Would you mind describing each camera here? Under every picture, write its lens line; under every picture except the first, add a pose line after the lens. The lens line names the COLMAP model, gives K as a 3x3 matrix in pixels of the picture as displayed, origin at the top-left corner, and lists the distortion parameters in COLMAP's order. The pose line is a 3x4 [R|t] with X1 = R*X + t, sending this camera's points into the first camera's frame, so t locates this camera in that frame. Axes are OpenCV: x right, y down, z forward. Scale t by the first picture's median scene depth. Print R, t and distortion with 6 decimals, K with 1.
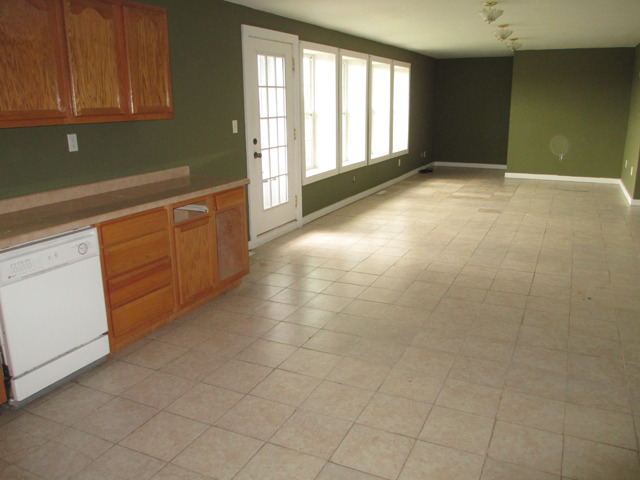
lens RADIAL K [[503.2, 0, 320.0], [0, 503.2, 240.0], [0, 0, 1]] dist [-0.099980, 0.001582]
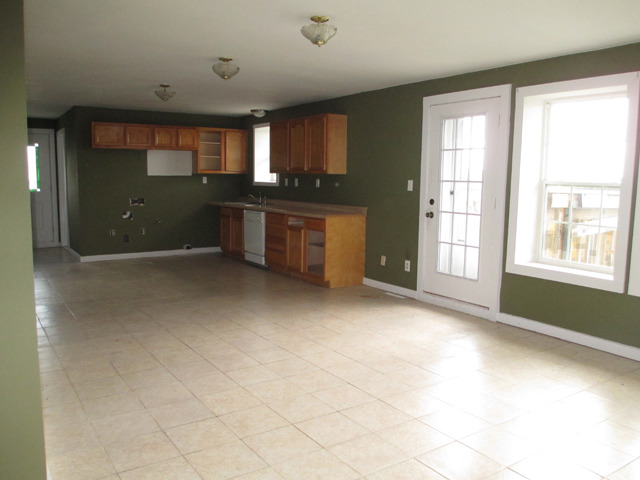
lens RADIAL K [[518.6, 0, 320.0], [0, 518.6, 240.0], [0, 0, 1]] dist [-0.157693, 0.005544]
pose [[-0.482652, 0.111621, -0.868670, 0.922046], [-0.238590, 0.937574, 0.253041, -0.337161], [0.842687, 0.329387, -0.425890, 1.282022]]
